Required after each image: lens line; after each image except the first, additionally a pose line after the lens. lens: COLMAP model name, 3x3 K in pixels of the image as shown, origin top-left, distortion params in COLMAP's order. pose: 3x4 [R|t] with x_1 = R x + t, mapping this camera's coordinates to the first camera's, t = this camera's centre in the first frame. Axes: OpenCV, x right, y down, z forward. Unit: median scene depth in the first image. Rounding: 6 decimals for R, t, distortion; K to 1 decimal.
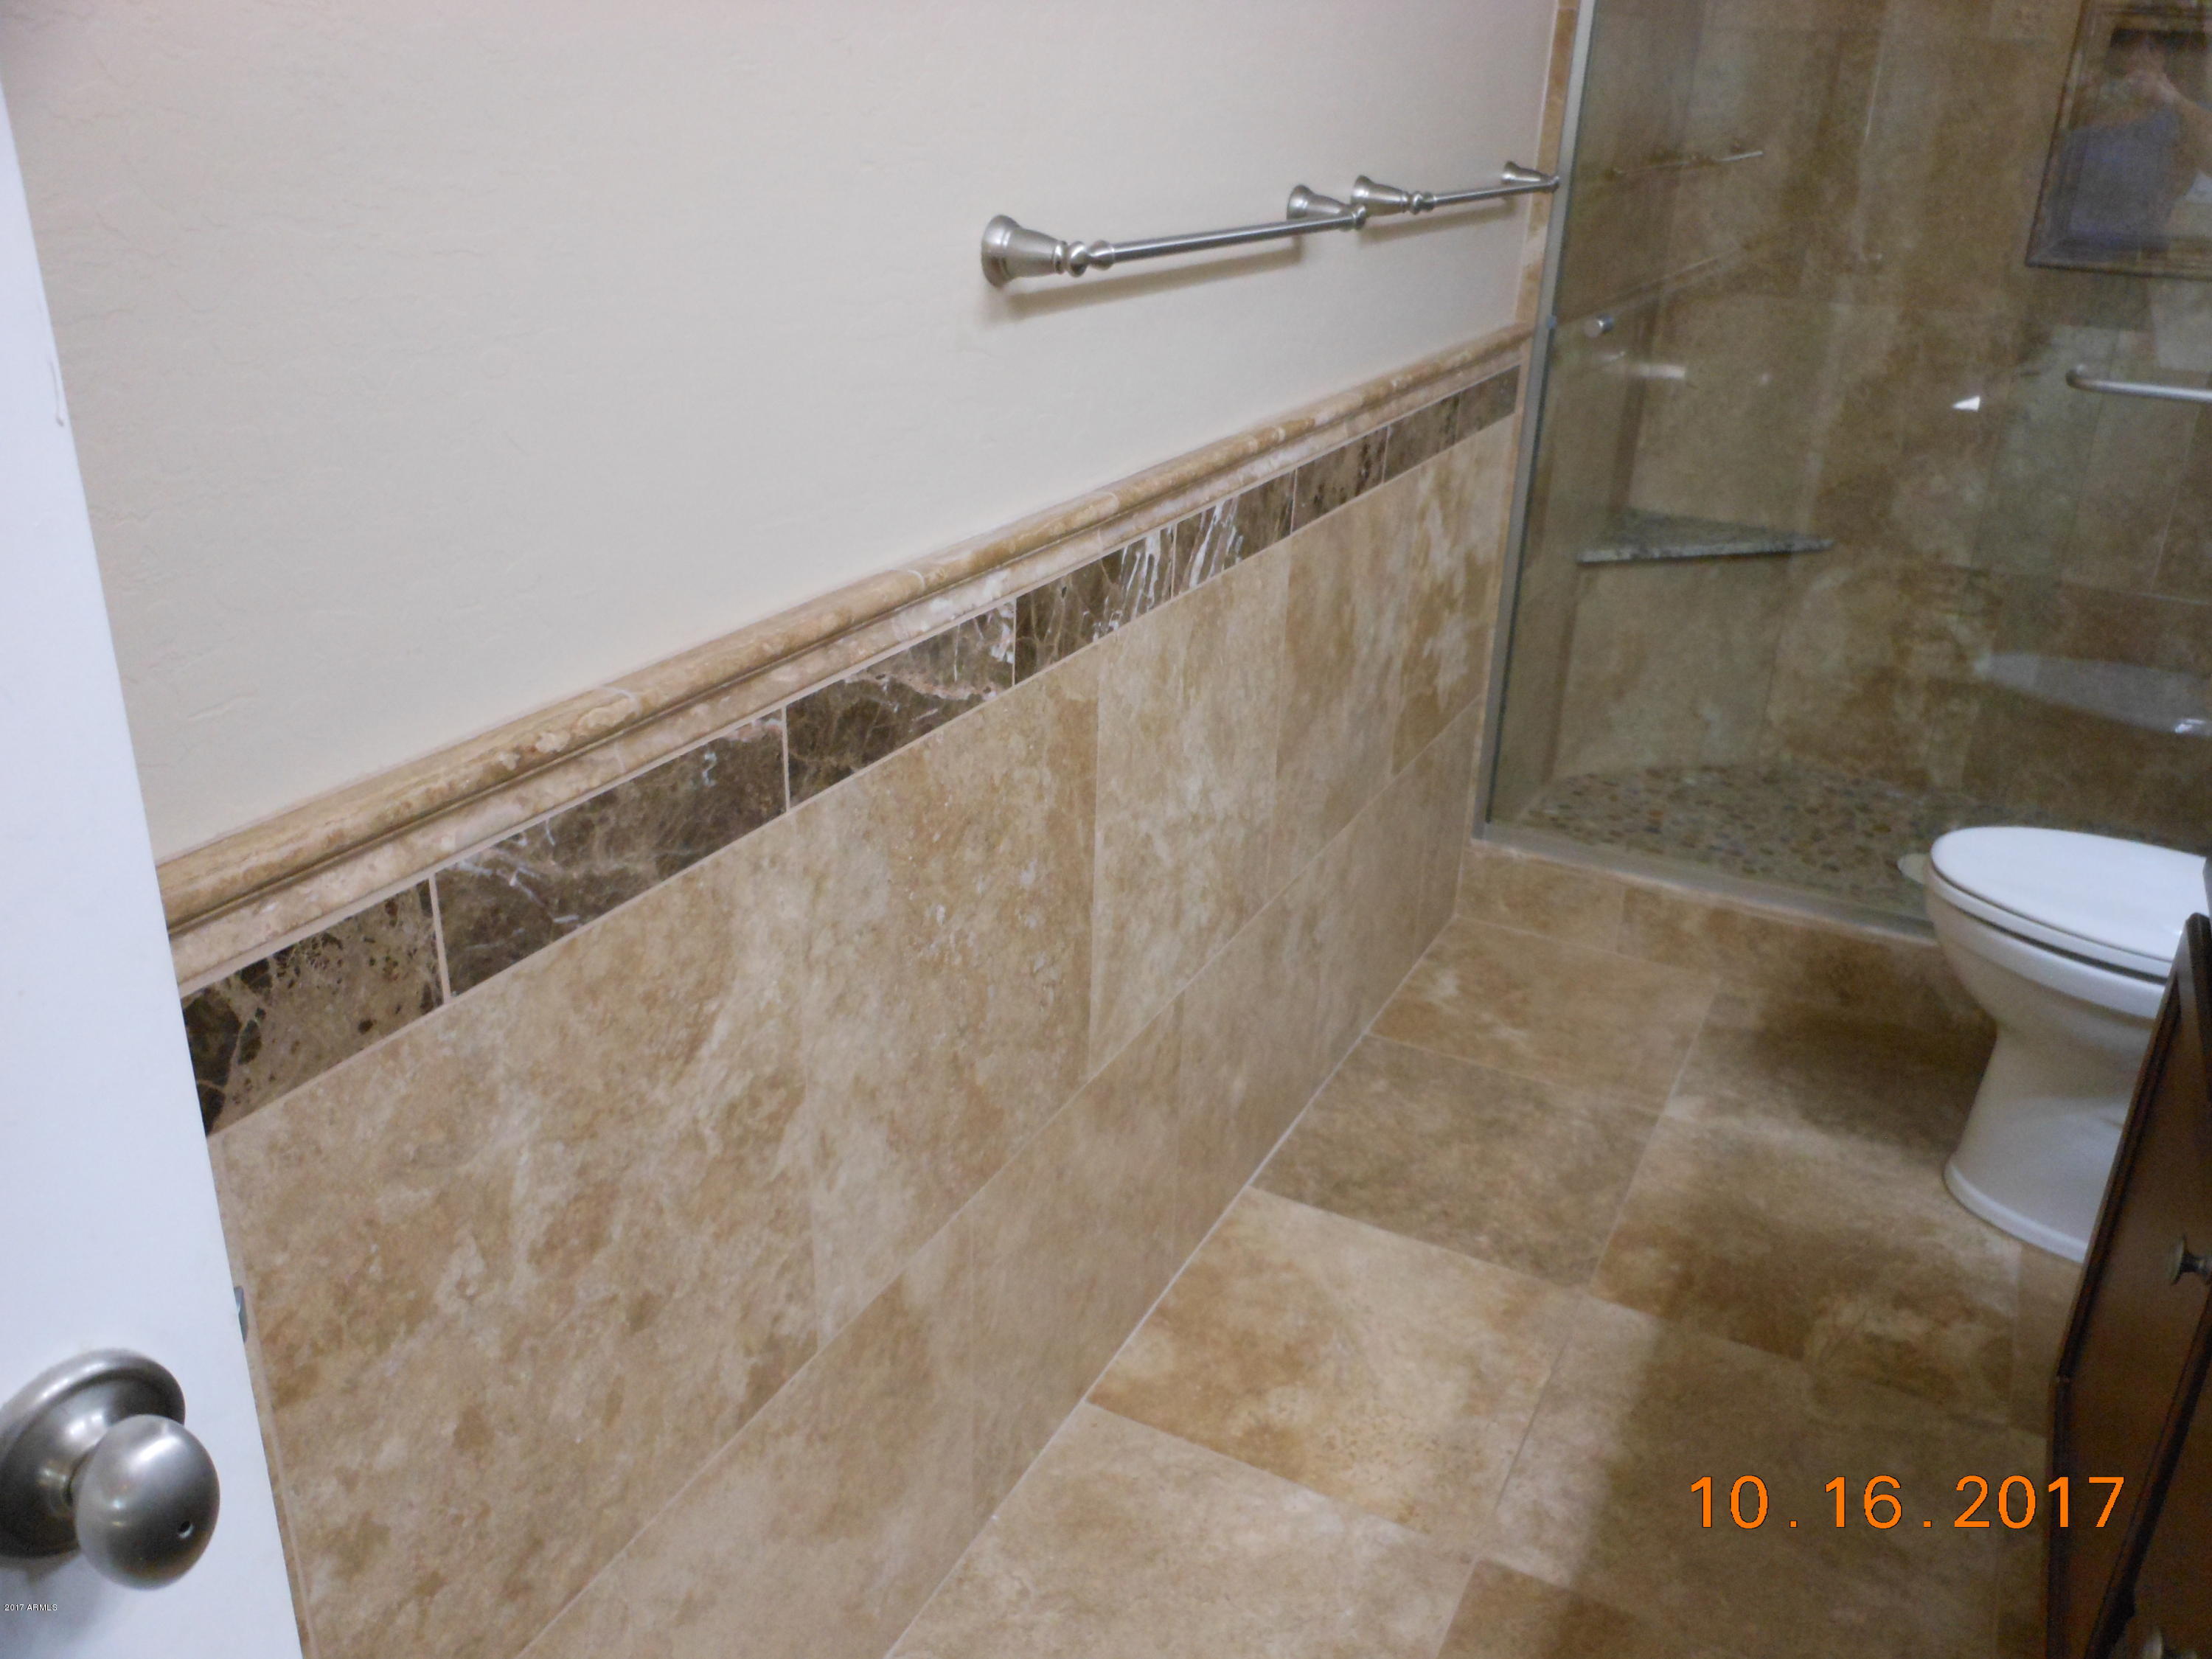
lens RADIAL K [[1872.2, 0, 1065.1], [0, 1872.2, 737.5], [0, 0, 1]] dist [0.026555, -0.018901]
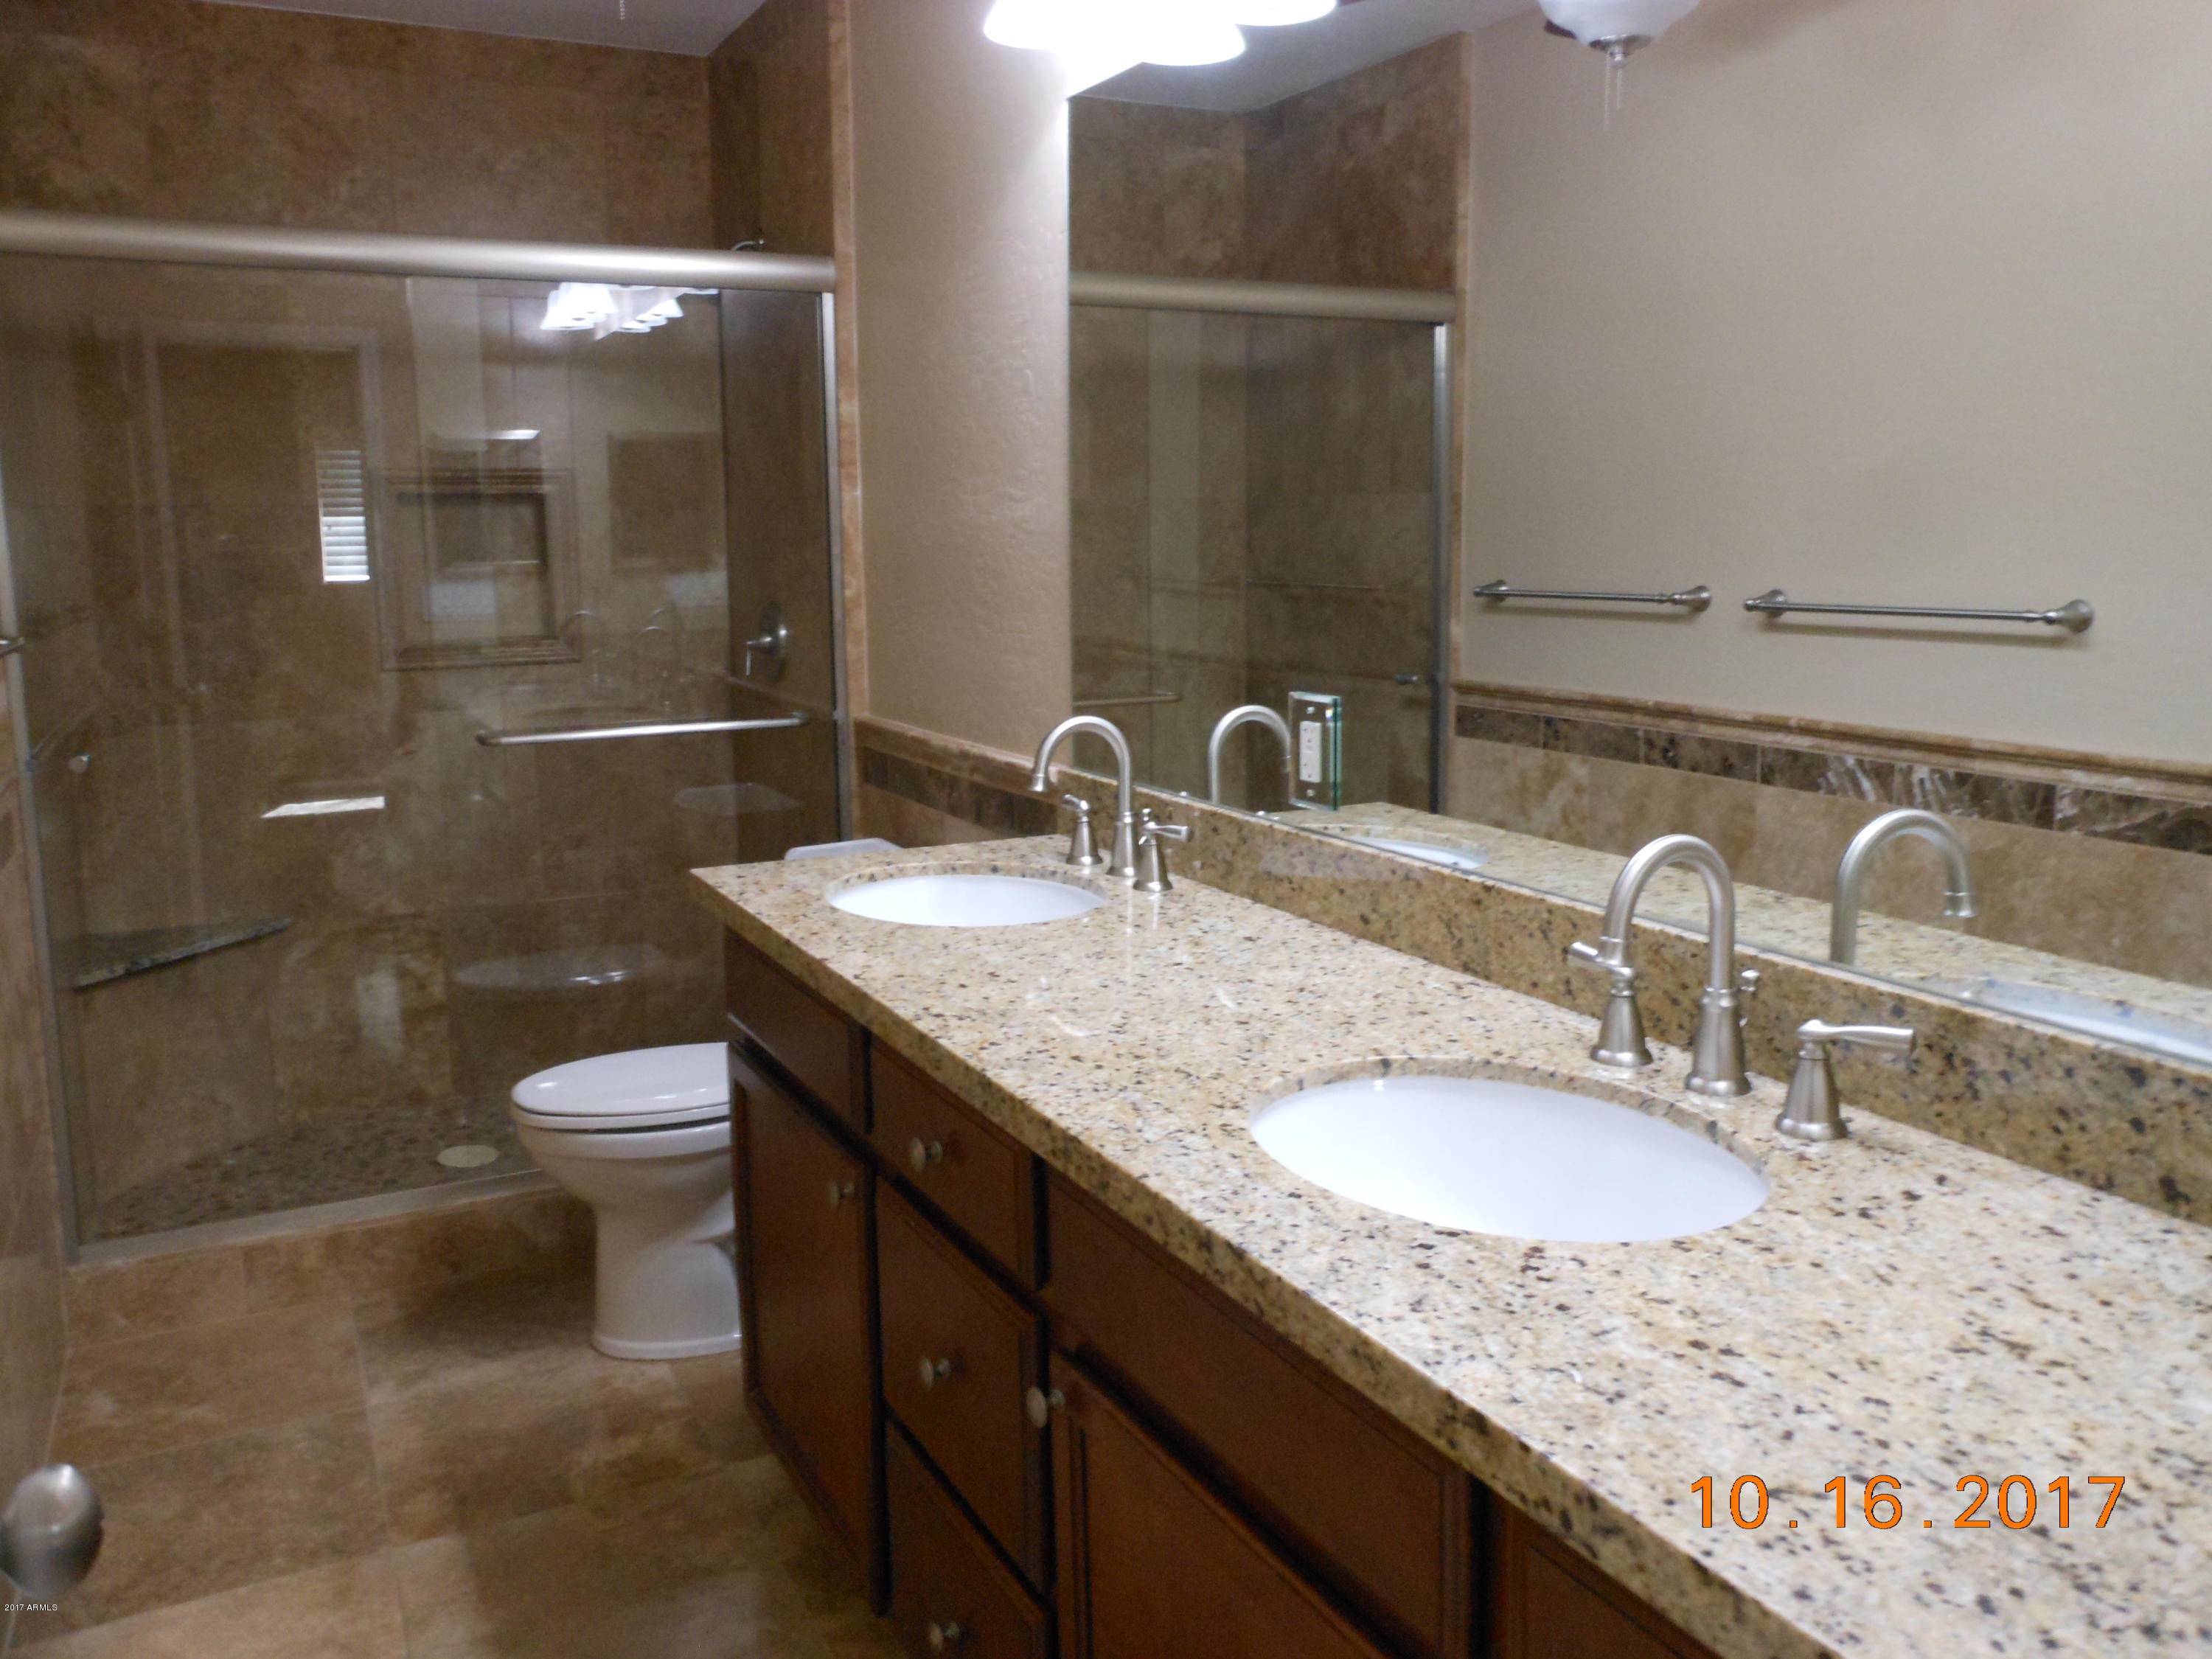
lens RADIAL K [[1872.2, 0, 1096.6], [0, 1872.2, 822.2], [0, 0, 1]] dist [0.026555, -0.018901]
pose [[0.606120, -0.181371, 0.774418, -0.176751], [0.320078, 0.946955, -0.028738, 0.030748], [-0.728127, 0.265293, 0.632021, -0.101451]]
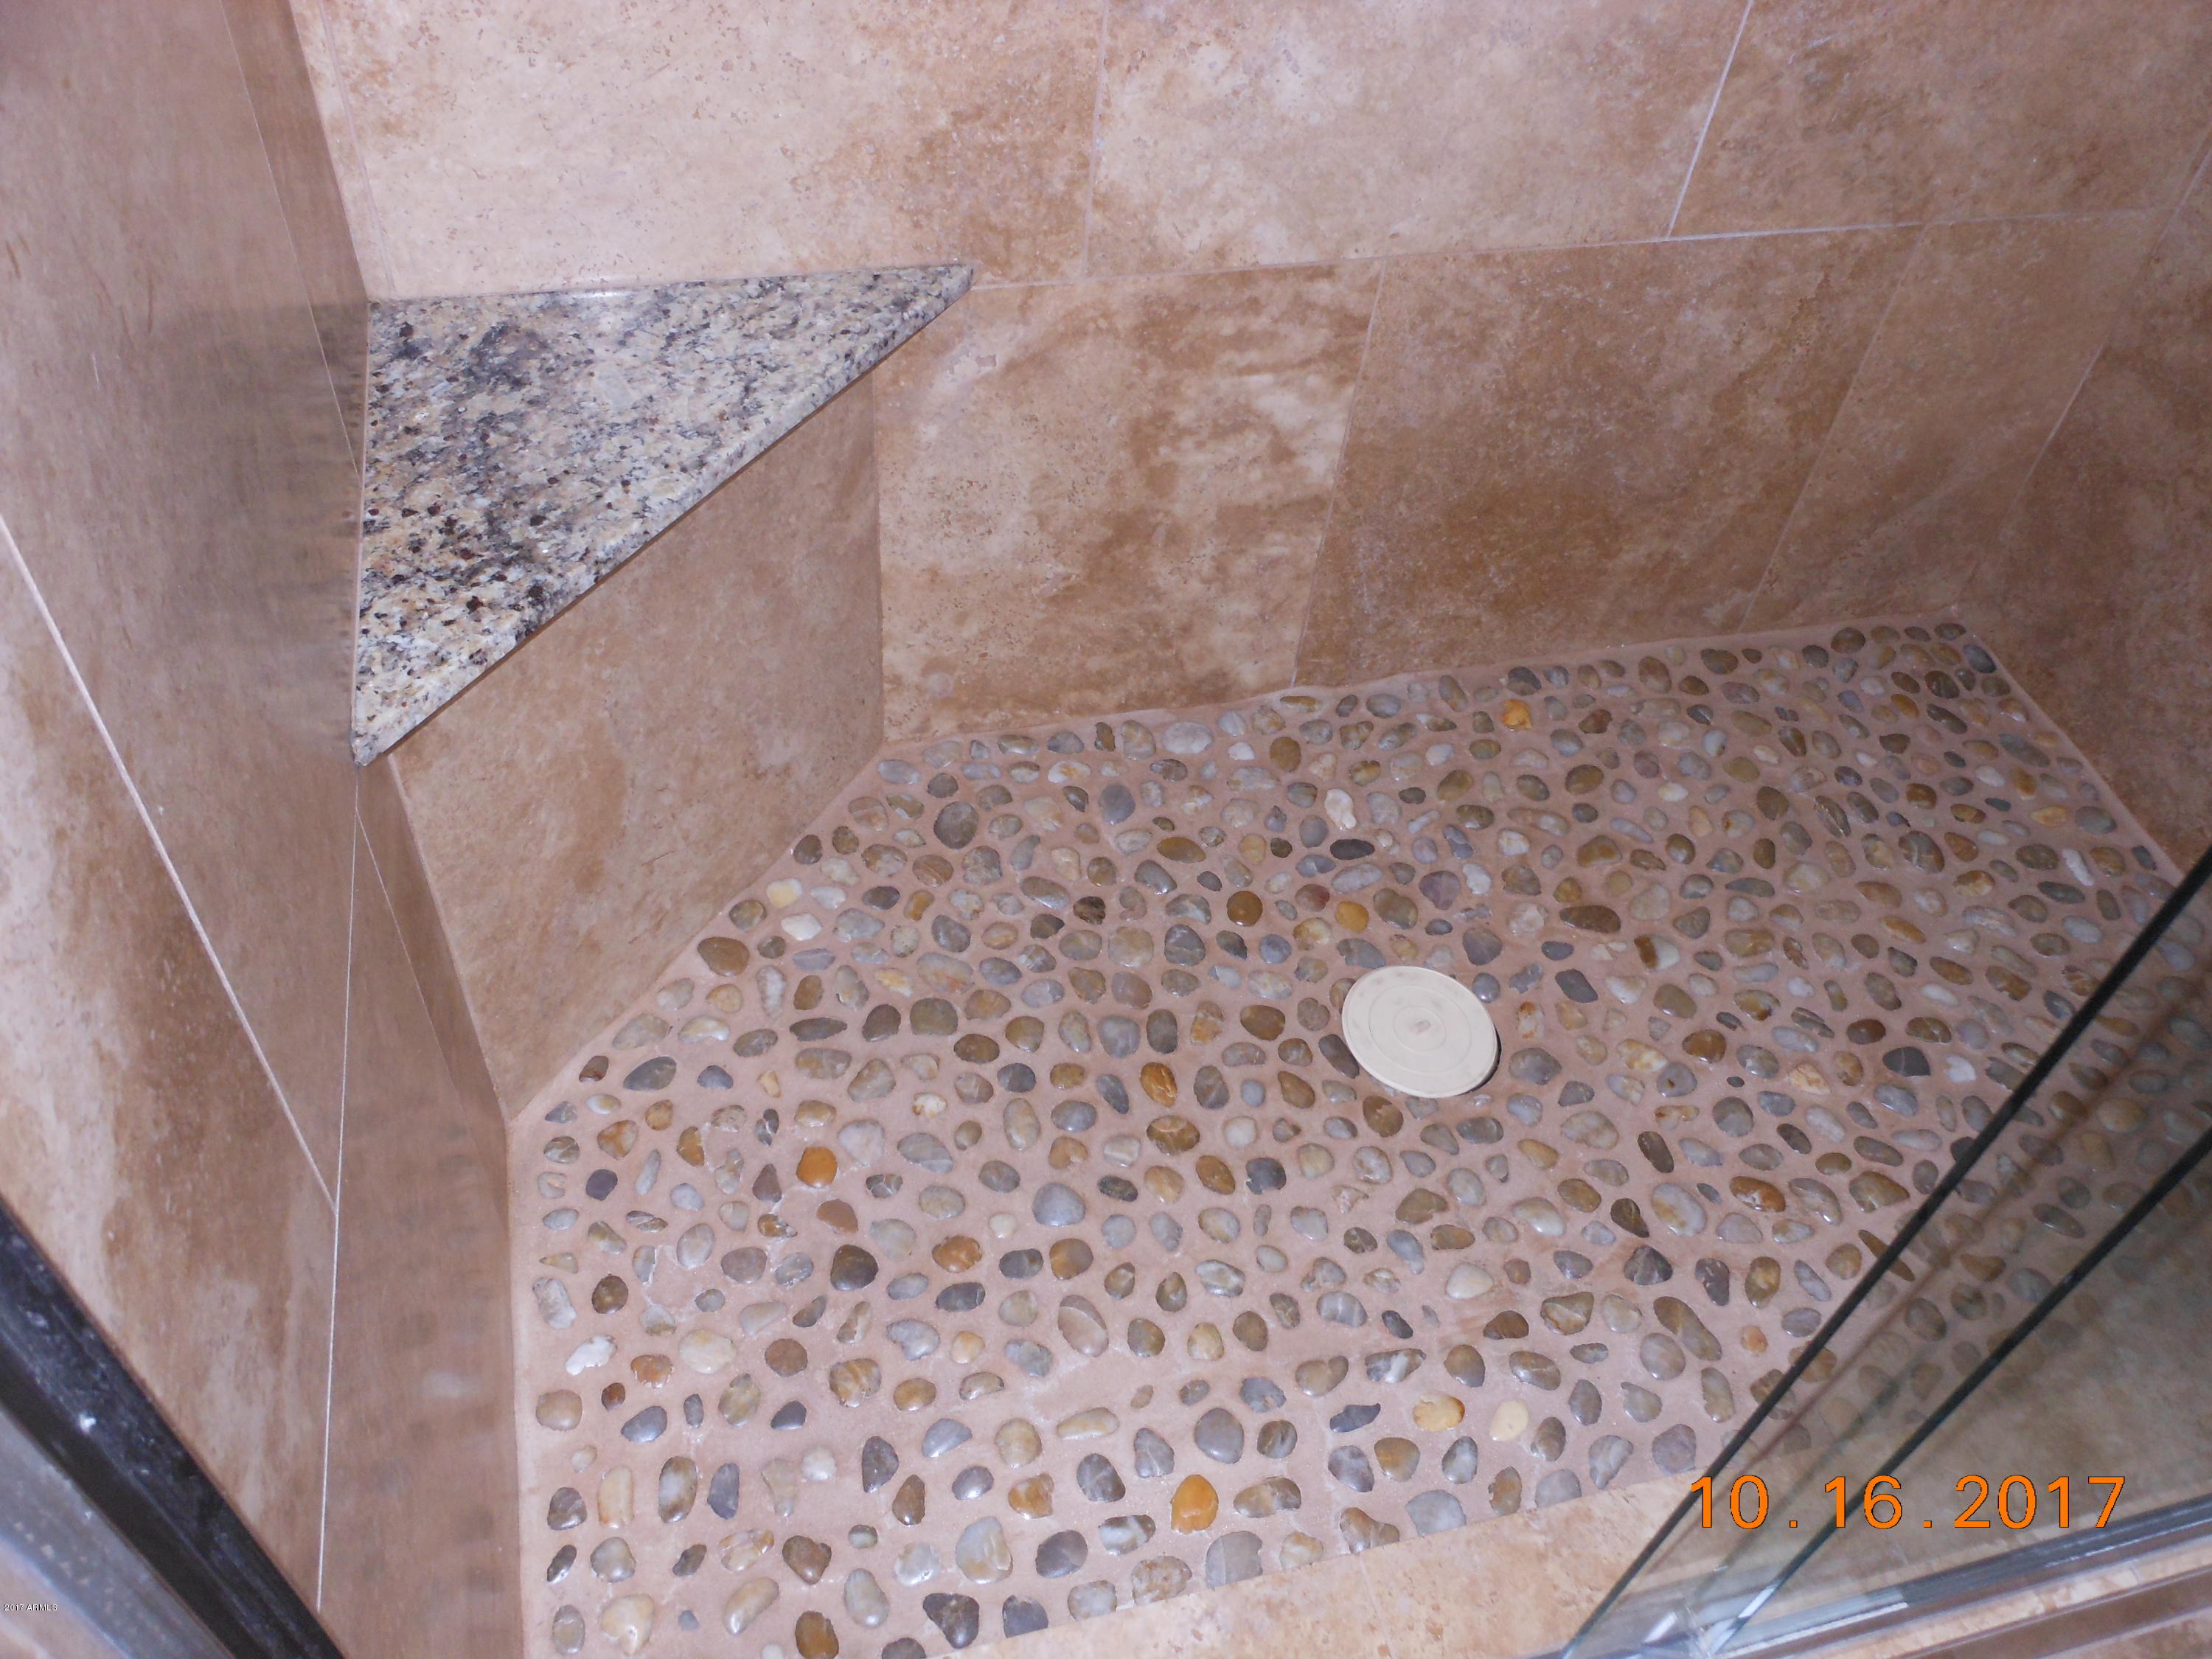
lens RADIAL K [[1872.2, 0, 1111.2], [0, 1872.2, 828.4], [0, 0, 1]] dist [0.026555, -0.018901]
pose [[0.740158, -0.487274, 0.463390, 0.217816], [0.207185, 0.820854, 0.532234, -0.209876], [-0.639719, -0.297930, 0.708518, 0.719511]]
